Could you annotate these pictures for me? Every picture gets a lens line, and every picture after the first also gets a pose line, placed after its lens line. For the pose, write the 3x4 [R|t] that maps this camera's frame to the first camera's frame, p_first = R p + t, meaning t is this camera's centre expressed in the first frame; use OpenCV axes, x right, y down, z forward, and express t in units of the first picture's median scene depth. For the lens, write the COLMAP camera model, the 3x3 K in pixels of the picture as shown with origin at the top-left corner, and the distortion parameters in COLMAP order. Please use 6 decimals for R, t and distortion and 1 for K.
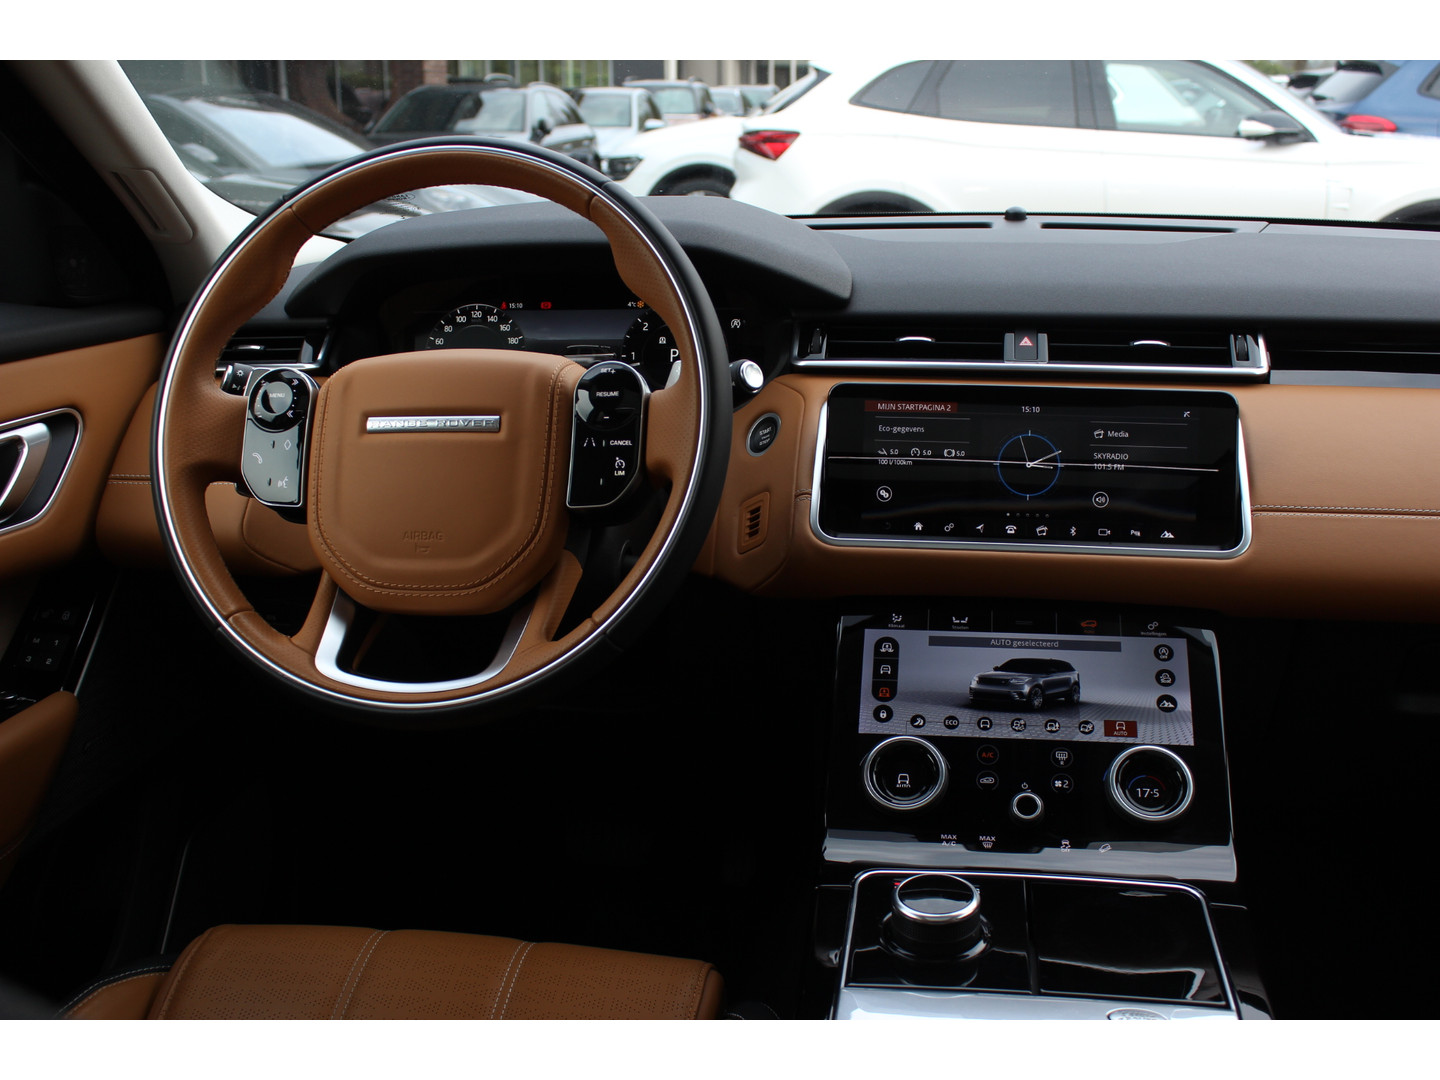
lens RADIAL K [[1471.8, 0, 720.0], [0, 1471.8, 540.0], [0, 0, 1]] dist [-0.134420, 0.191321]
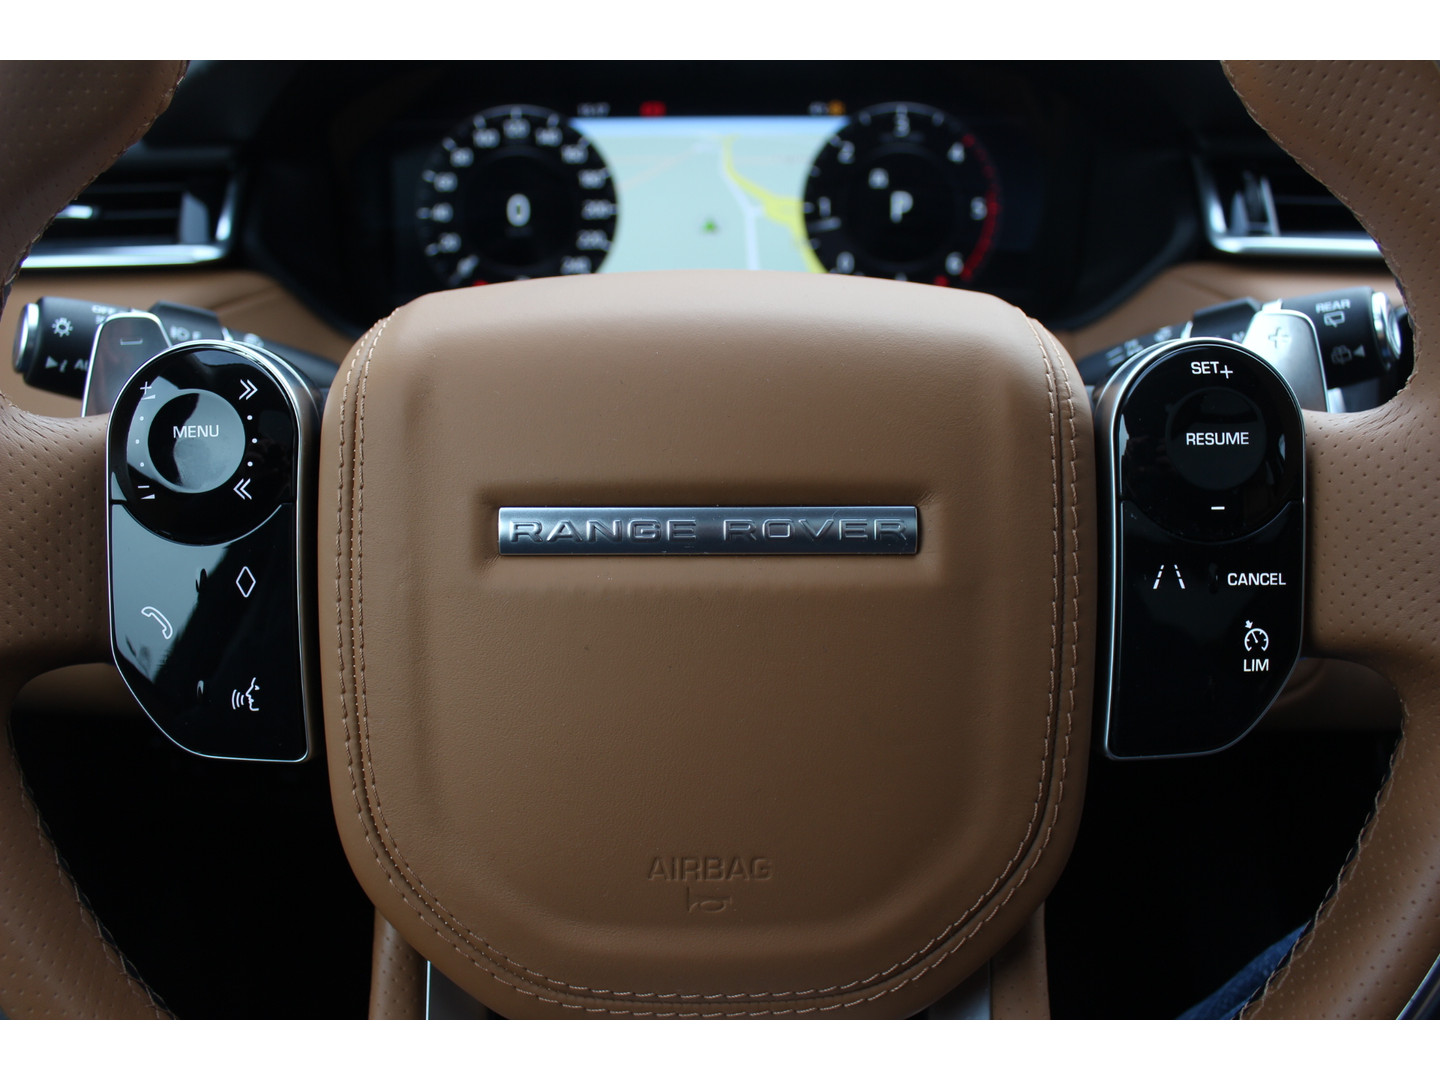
lens RADIAL K [[1266.8, 0, 720.9], [0, 1266.8, 574.4], [0, 0, 1]] dist [-0.153331, 0.099792]
pose [[0.983634, -0.049732, 0.173177, -0.225414], [0.010595, 0.975454, 0.219948, -0.122504], [-0.179864, -0.214514, 0.960017, 0.666157]]
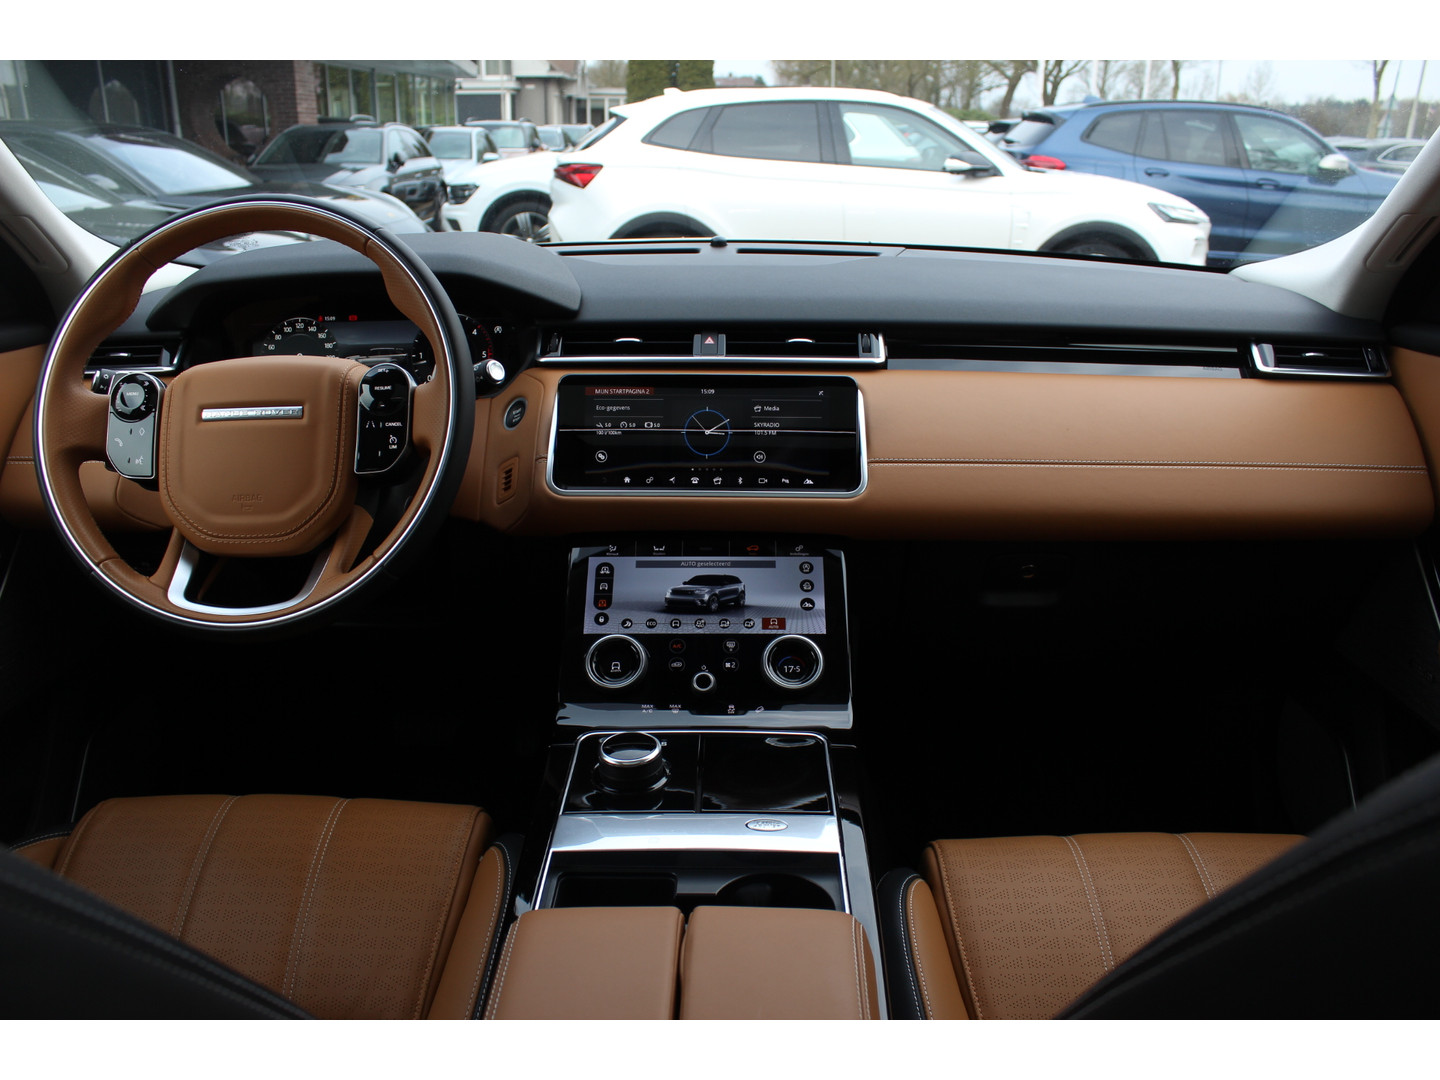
lens RADIAL K [[1185.6, 0, 720.0], [0, 1185.6, 540.0], [0, 0, 1]] dist [-0.172458, 0.167748]
pose [[0.990486, -0.031239, 0.134018, 0.074041], [0.025638, 0.998733, 0.043313, 0.000924], [-0.135201, -0.039465, 0.990032, -0.093242]]
